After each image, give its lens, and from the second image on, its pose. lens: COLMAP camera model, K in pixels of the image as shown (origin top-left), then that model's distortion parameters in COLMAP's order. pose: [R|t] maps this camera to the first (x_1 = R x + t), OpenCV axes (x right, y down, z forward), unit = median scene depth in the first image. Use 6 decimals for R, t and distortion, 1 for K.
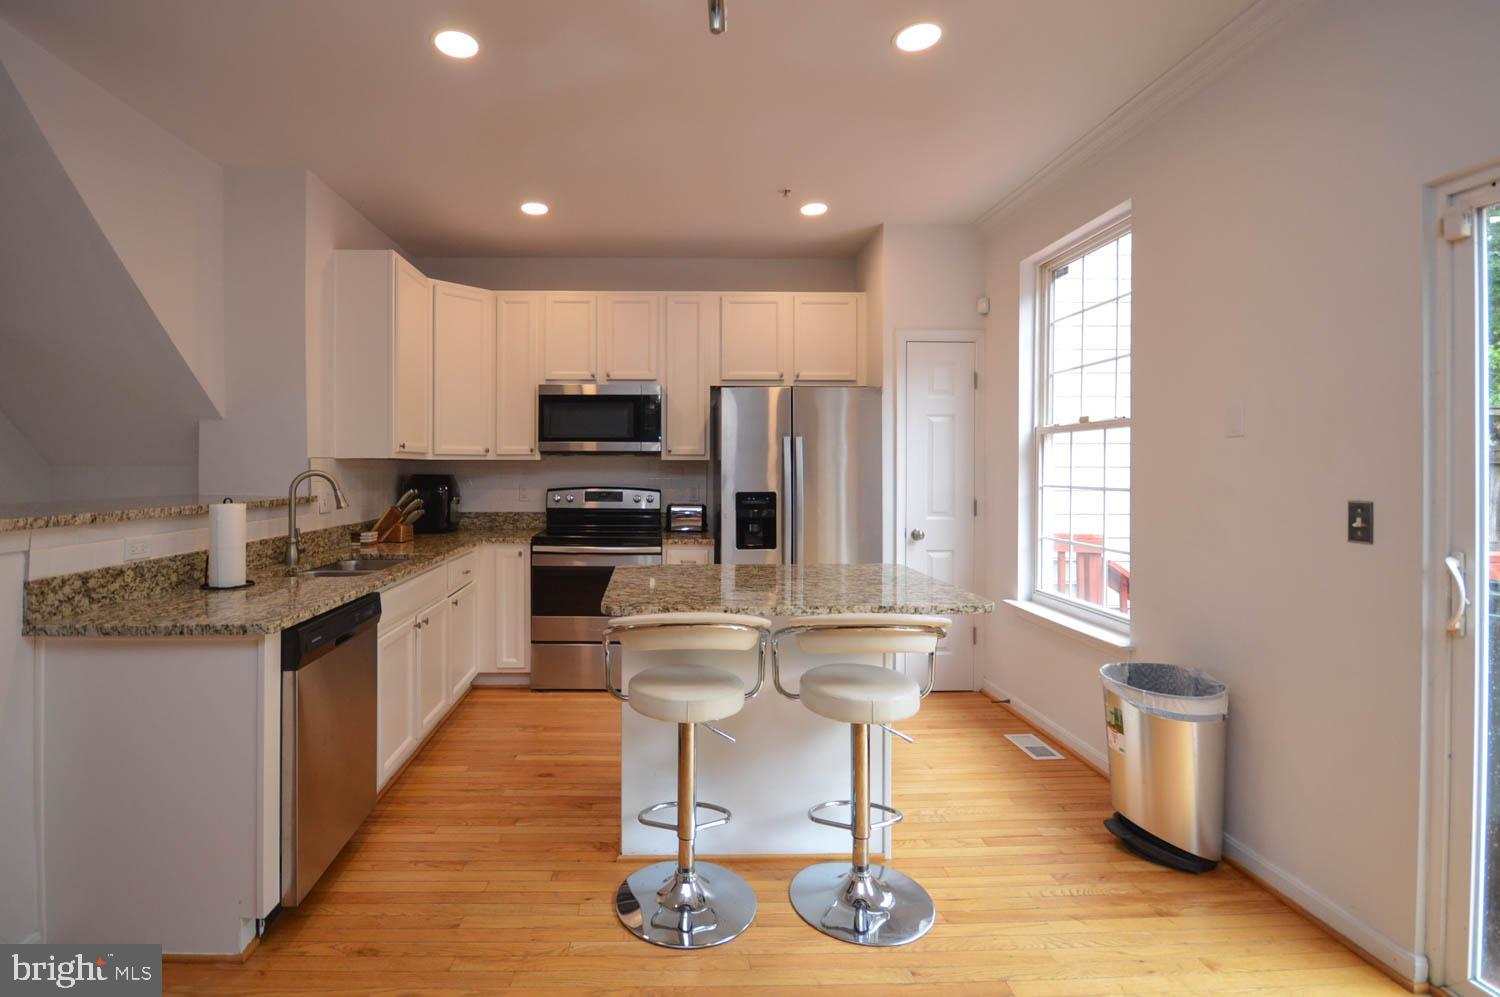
lens RADIAL K [[701.3, 0, 656.7], [0, 701.3, 465.6], [0, 0, 1]] dist [-0.000043, -0.000180]
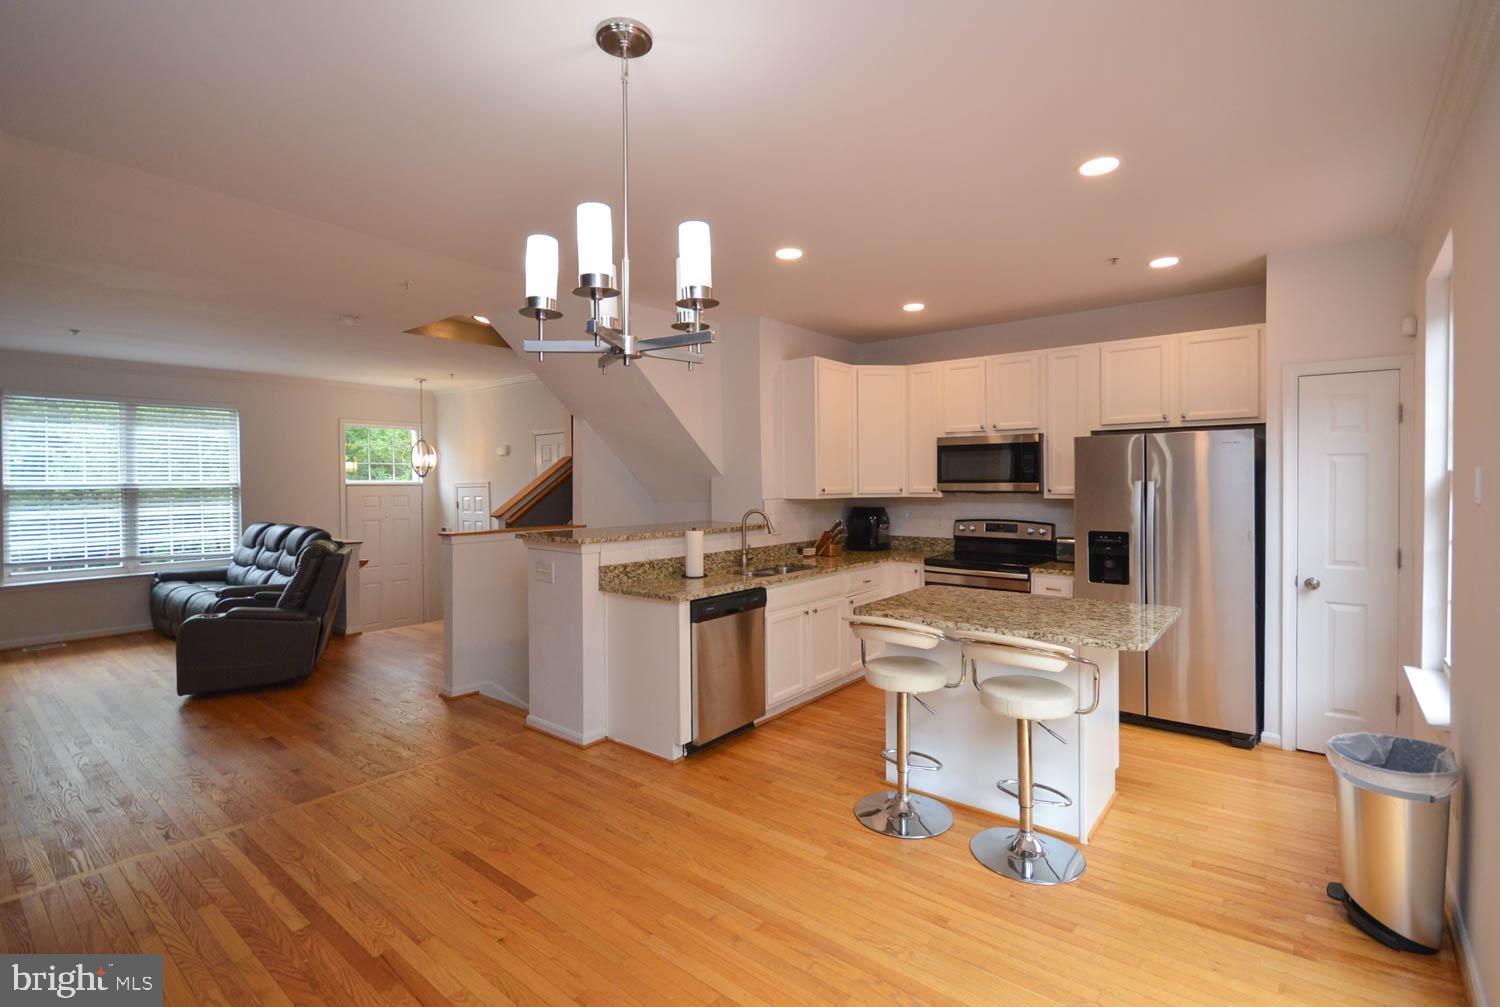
lens RADIAL K [[685.8, 0, 768.8], [0, 685.8, 489.6], [0, 0, 1]] dist [-0.000550, -0.000193]
pose [[0.783267, 0.003701, -0.621675, 0.453615], [0.007601, 0.999851, 0.015528, -0.055634], [0.621639, -0.016888, 0.783121, -0.188929]]
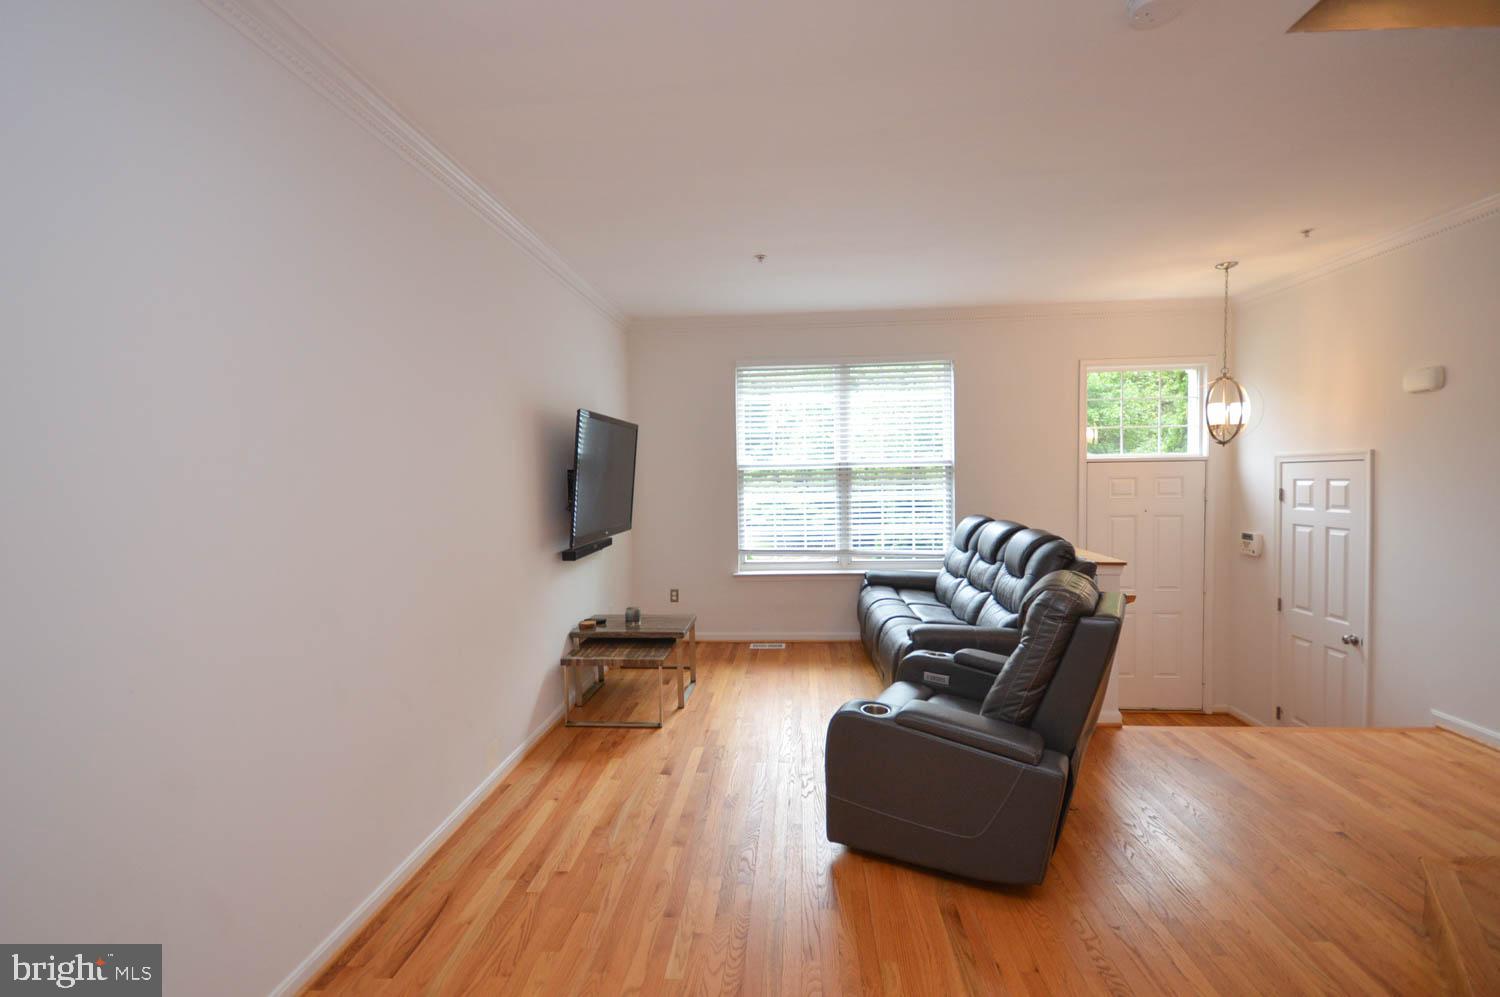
lens RADIAL K [[677.1, 0, 750.0], [0, 677.1, 498.5], [0, 0, 1]] dist [-0.000698, -0.000277]
pose [[-0.083730, 0.042481, -0.995583, -0.584262], [0.022355, 0.998920, 0.040743, -0.040876], [0.996238, -0.018845, -0.084589, 0.127704]]
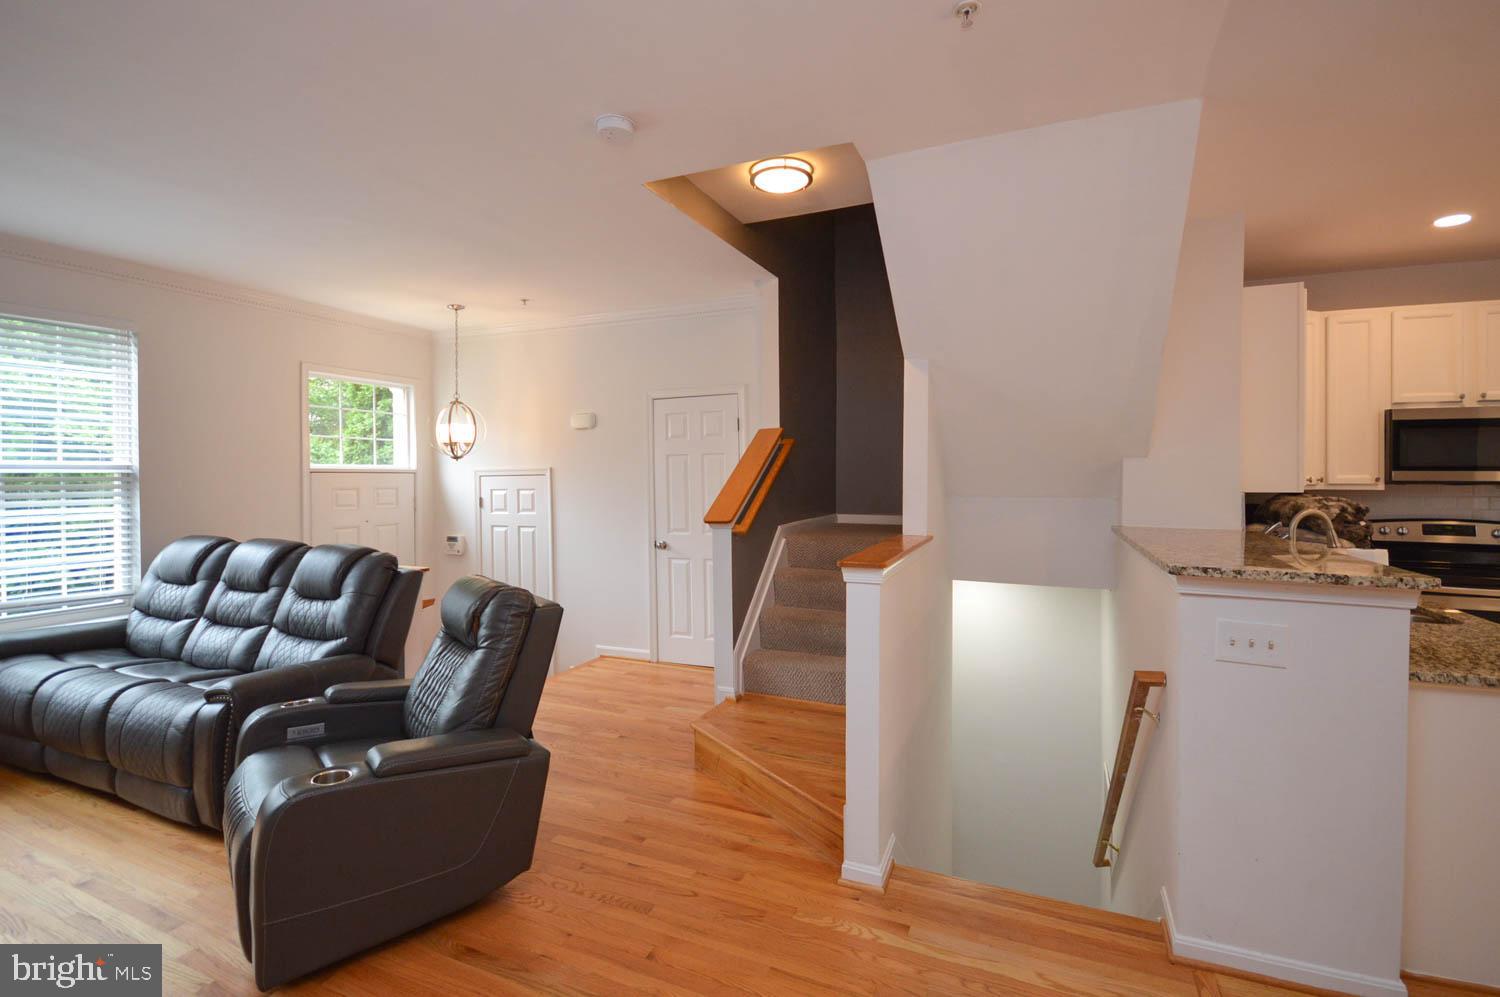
lens RADIAL K [[679.8, 0, 763.4], [0, 679.8, 466.4], [0, 0, 1]] dist [-0.007822, -0.000772]
pose [[0.919000, -0.004329, -0.394233, -0.738772], [0.001404, 0.999969, -0.007708, -0.043152], [0.394254, 0.006530, 0.918978, -0.188005]]
